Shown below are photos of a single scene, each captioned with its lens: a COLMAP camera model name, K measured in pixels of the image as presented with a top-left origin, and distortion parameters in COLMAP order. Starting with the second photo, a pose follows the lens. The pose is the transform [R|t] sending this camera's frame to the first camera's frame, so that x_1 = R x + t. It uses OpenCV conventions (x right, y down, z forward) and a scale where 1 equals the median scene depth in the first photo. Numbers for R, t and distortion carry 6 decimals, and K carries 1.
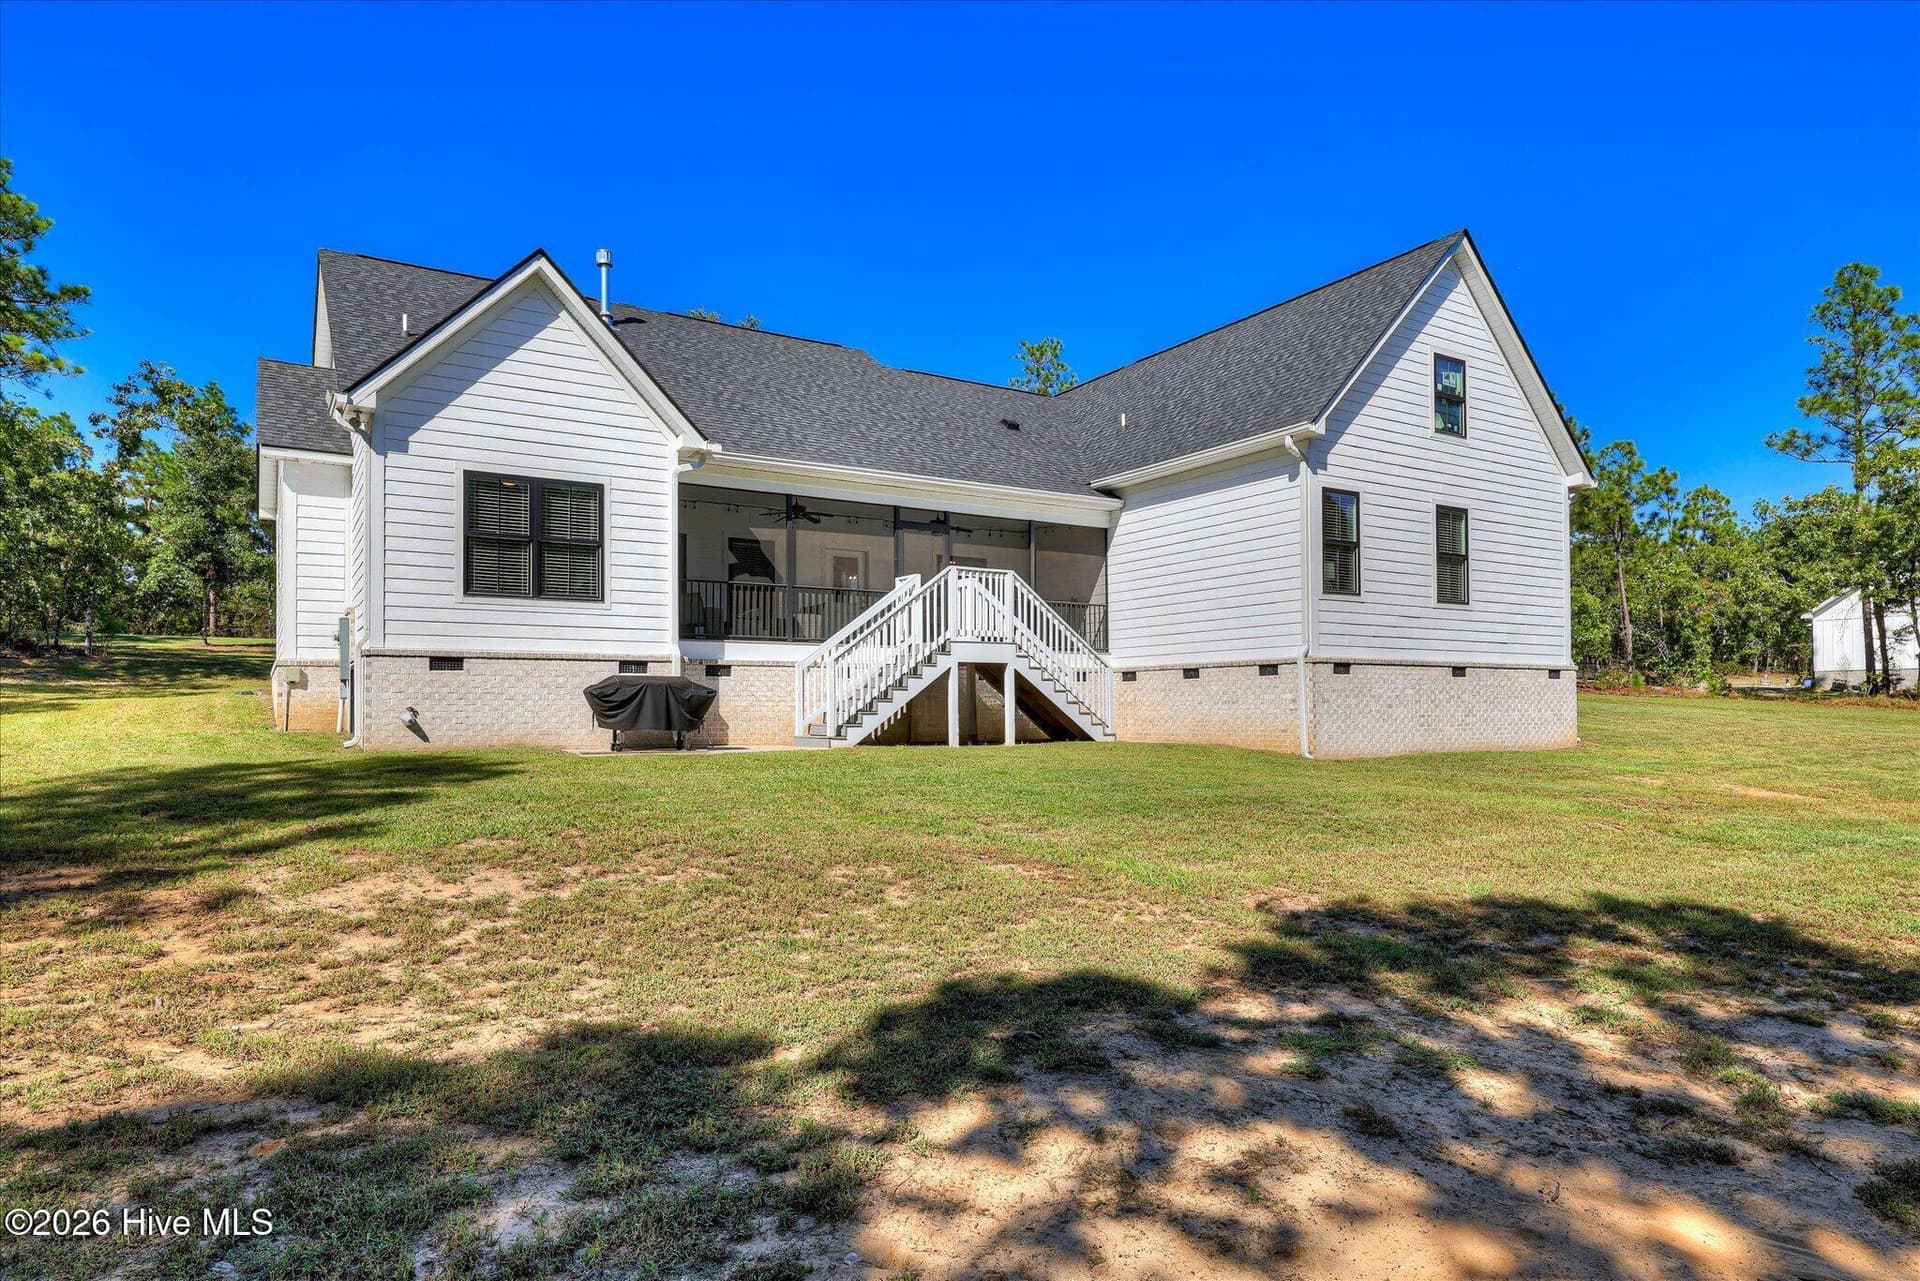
lens RADIAL K [[1343.0, 0, 968.1], [0, 1343.0, 640.9], [0, 0, 1]] dist [-0.000461, 0.014799]
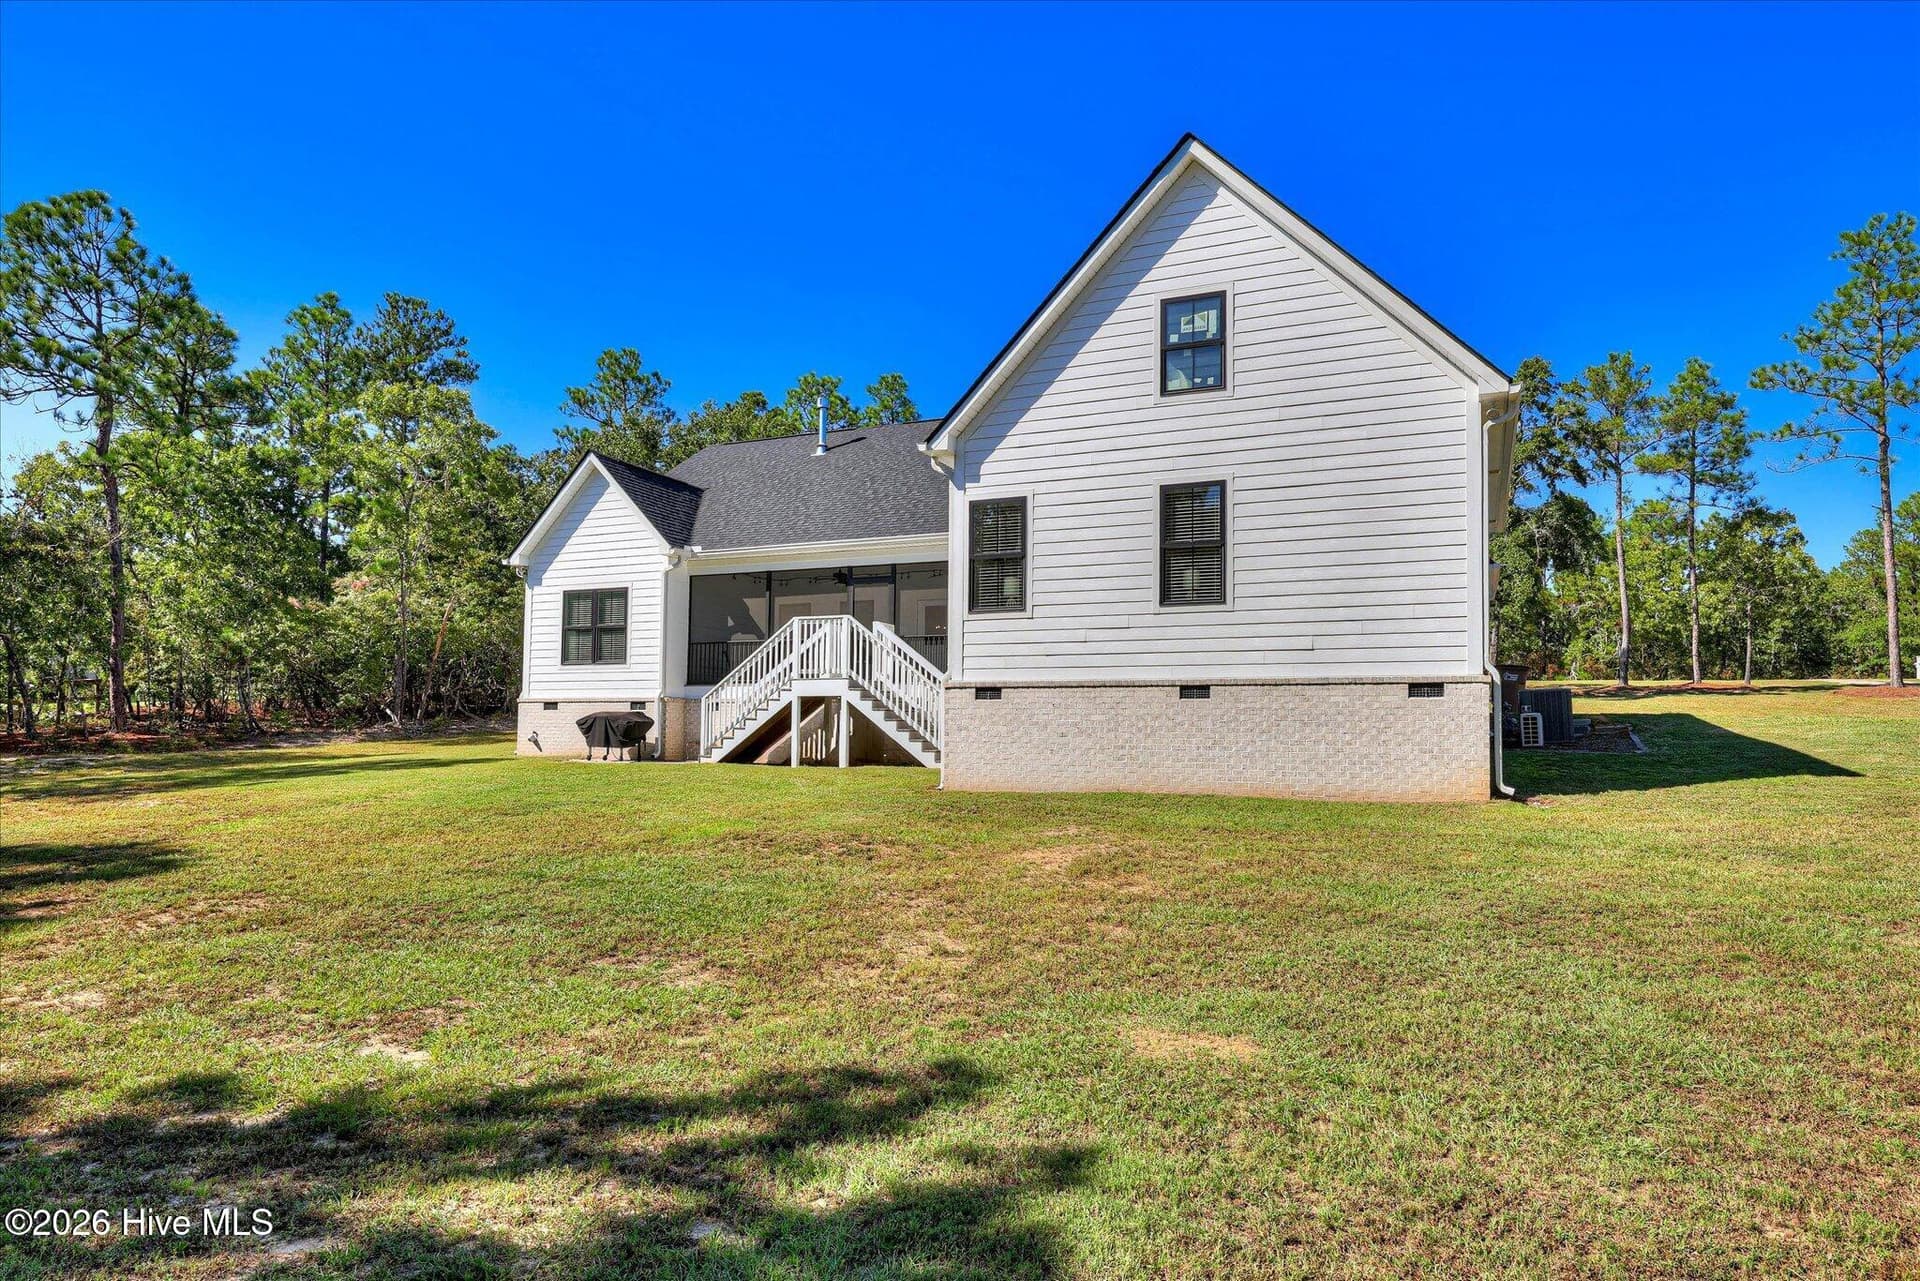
lens RADIAL K [[1343.0, 0, 968.1], [0, 1343.0, 640.9], [0, 0, 1]] dist [-0.000461, 0.014799]
pose [[0.438628, -0.058274, -0.896777, 1.077604], [0.037758, 0.998209, -0.046397, 0.026205], [0.897875, -0.013510, 0.440043, 0.569497]]
